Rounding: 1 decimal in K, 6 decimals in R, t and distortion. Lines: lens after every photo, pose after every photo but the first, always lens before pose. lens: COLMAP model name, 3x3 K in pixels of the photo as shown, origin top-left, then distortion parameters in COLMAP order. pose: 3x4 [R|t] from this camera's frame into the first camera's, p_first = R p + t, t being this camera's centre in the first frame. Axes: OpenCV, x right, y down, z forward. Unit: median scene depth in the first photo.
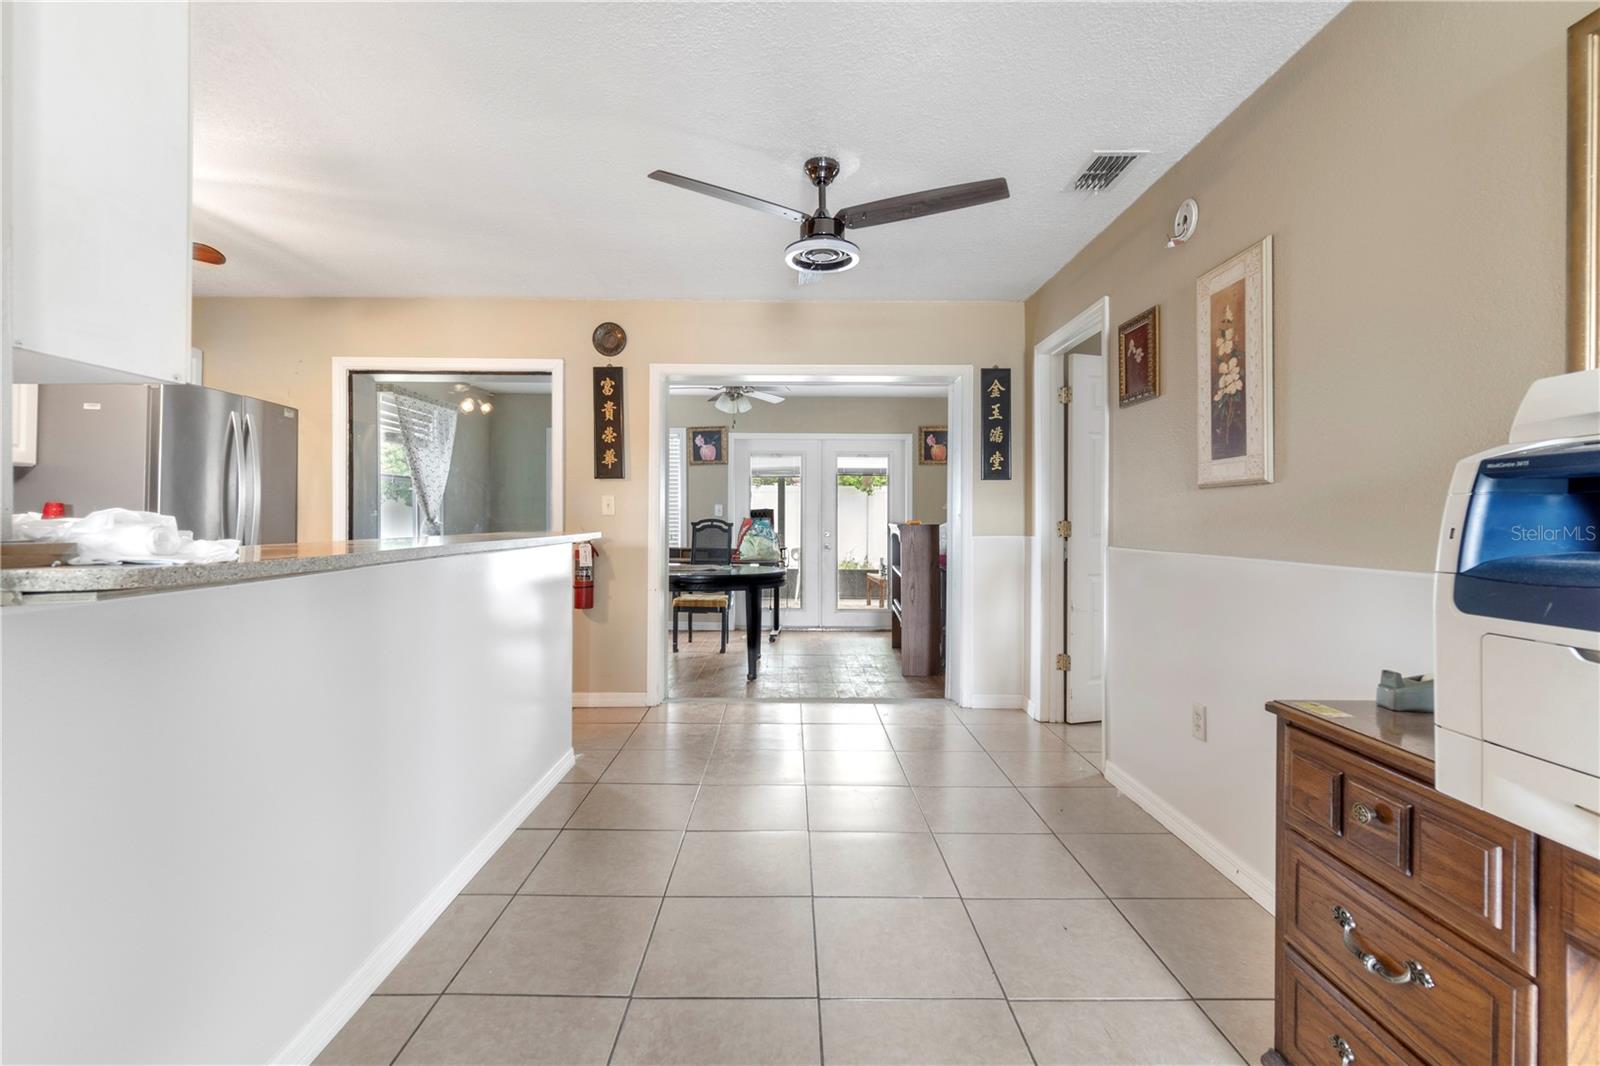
lens RADIAL K [[715.6, 0, 801.2], [0, 715.6, 526.7], [0, 0, 1]] dist [-0.003848, 0.001574]
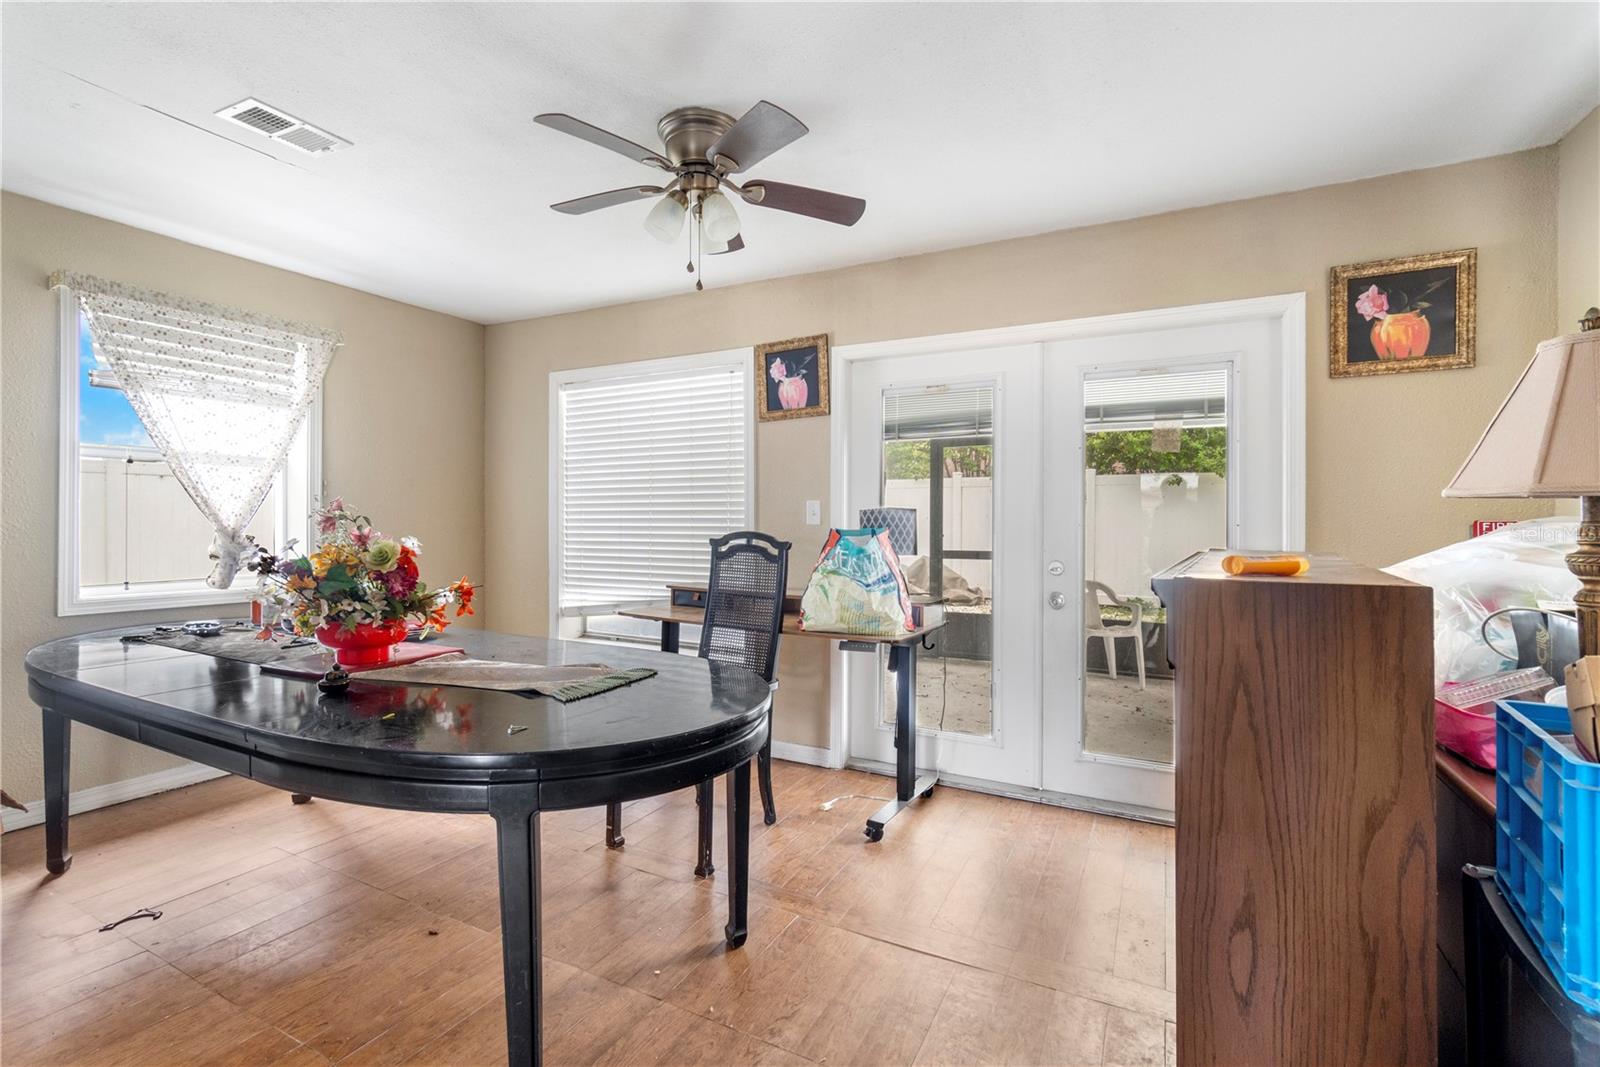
lens RADIAL K [[715.6, 0, 793.3], [0, 715.6, 520.6], [0, 0, 1]] dist [-0.003848, 0.001574]
pose [[0.884098, -0.001828, -0.467298, 0.096699], [-0.003263, 0.999944, -0.010086, -0.012053], [0.467290, 0.010442, 0.884042, 0.572411]]
